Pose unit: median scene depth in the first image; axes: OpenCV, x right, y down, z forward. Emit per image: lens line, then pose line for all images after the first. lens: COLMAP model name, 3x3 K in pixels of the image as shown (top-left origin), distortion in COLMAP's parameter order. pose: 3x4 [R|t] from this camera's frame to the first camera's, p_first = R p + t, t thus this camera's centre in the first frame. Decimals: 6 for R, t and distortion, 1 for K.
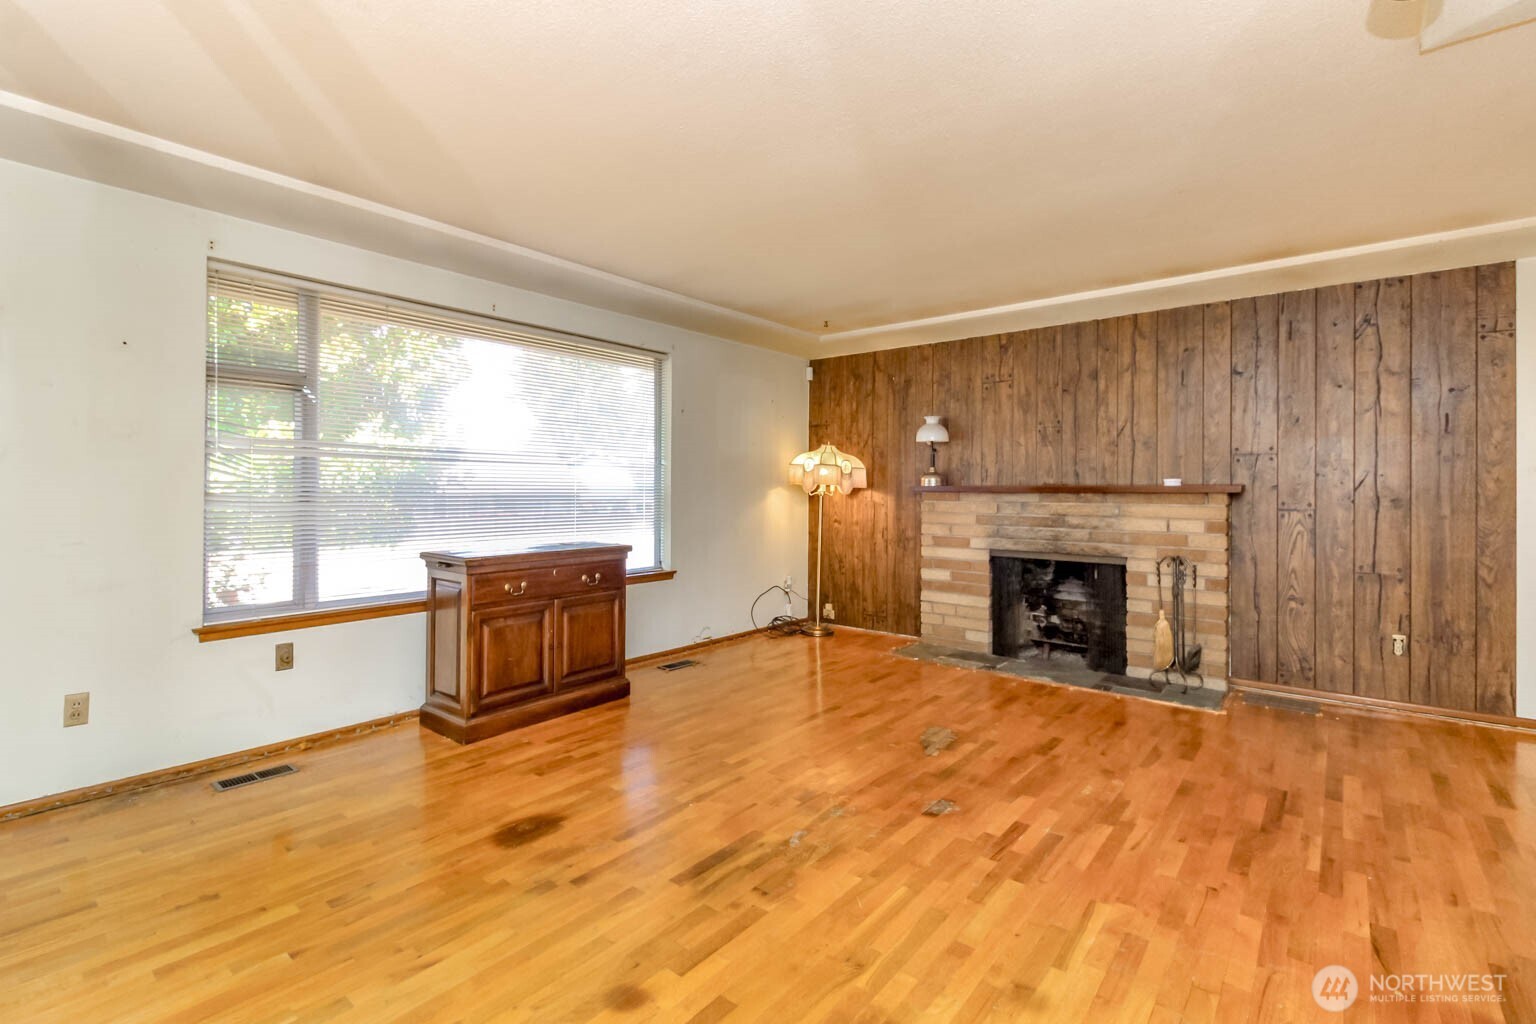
lens RADIAL K [[713.8, 0, 759.5], [0, 713.8, 498.3], [0, 0, 1]] dist [0.012879, -0.009742]
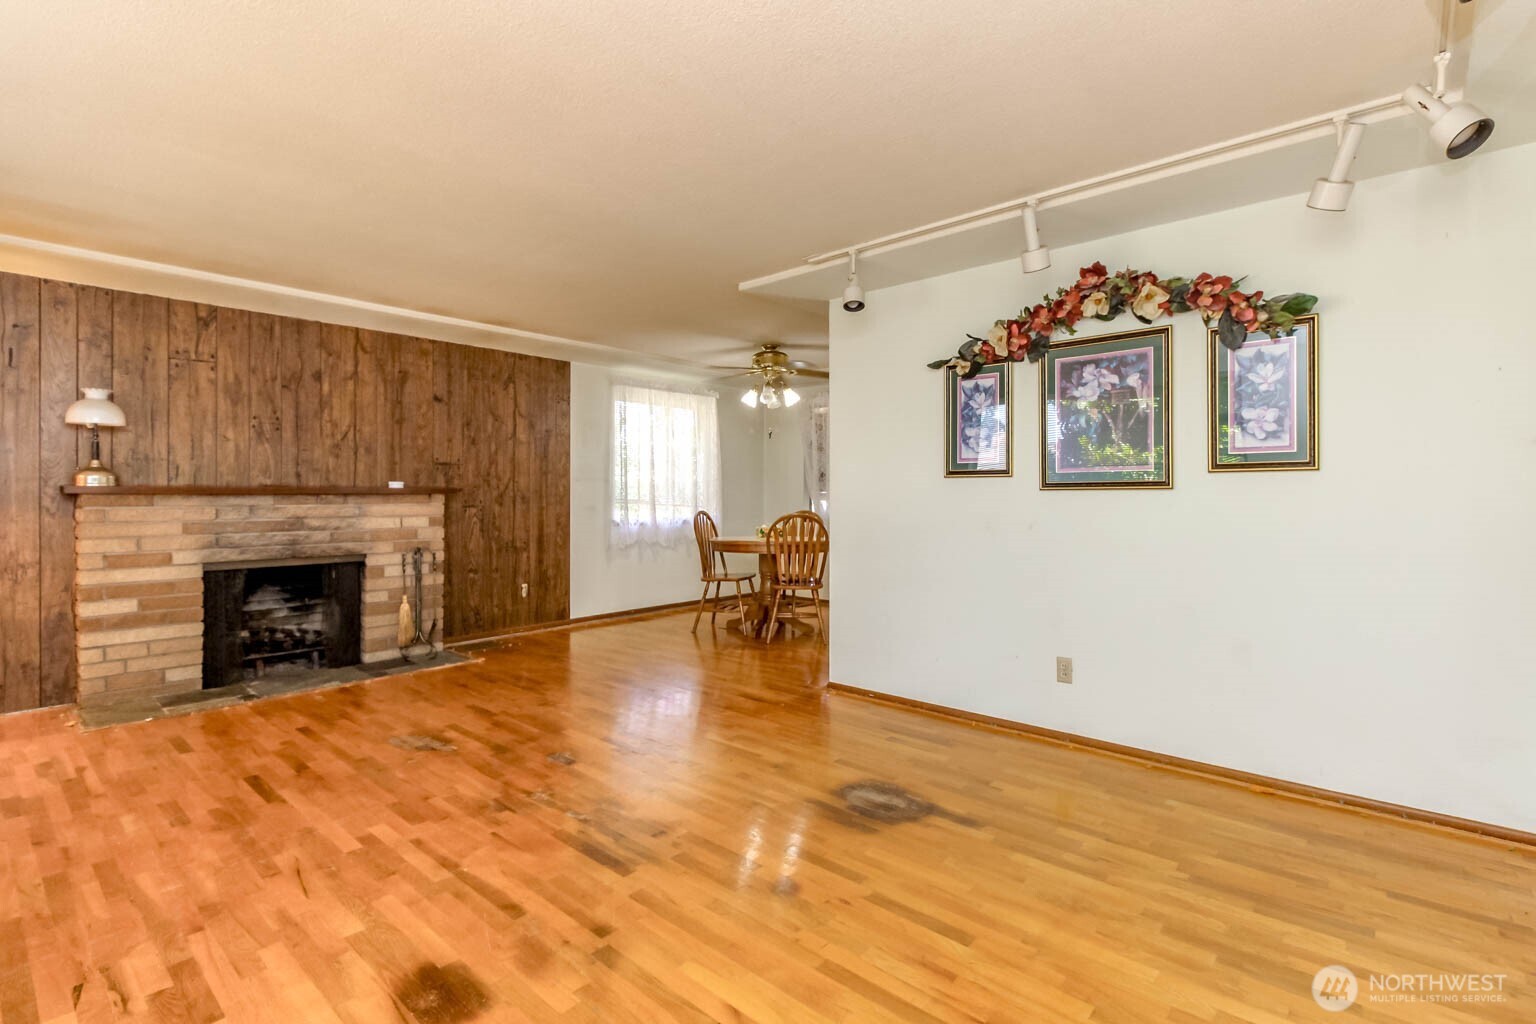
lens RADIAL K [[705.1, 0, 762.3], [0, 705.1, 514.5], [0, 0, 1]] dist [-0.000779, -0.000617]
pose [[0.032561, -0.034630, 0.998870, -0.539603], [0.010816, 0.999353, 0.034294, -0.006996], [-0.999411, 0.009687, 0.032915, 0.373775]]
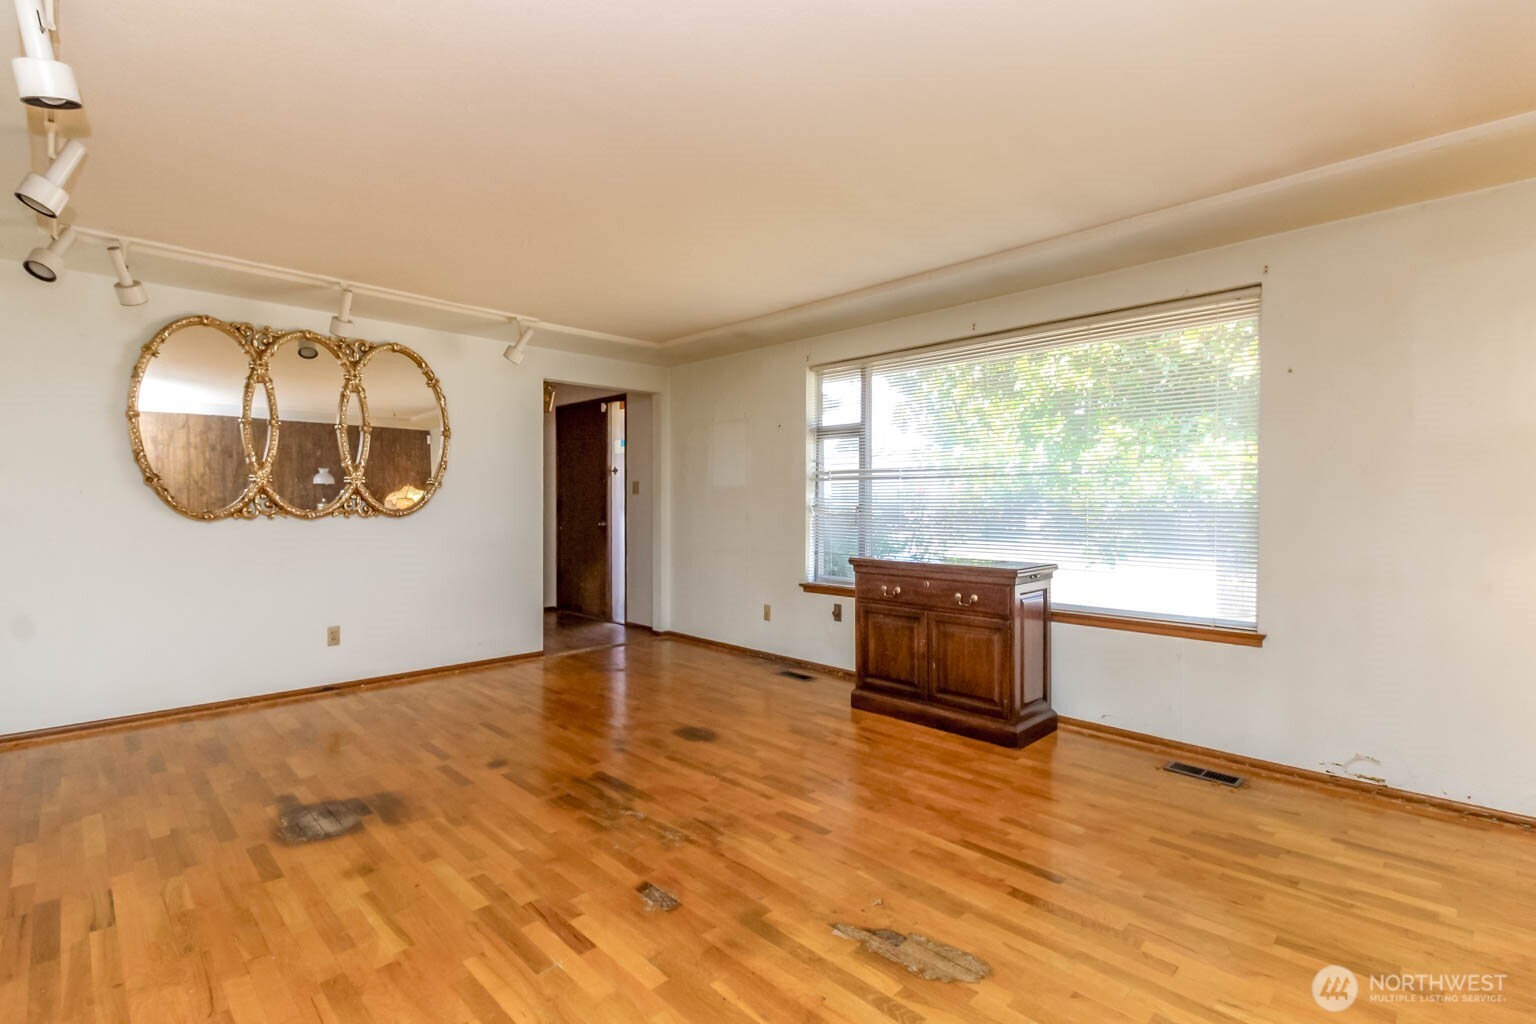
lens RADIAL K [[713.8, 0, 759.5], [0, 713.8, 498.3], [0, 0, 1]] dist [0.012879, -0.009742]
pose [[-0.113292, -0.008771, -0.993523, 0.625645], [-0.015038, 0.999862, -0.007112, -0.006744], [0.993448, 0.014135, -0.113408, 0.720252]]
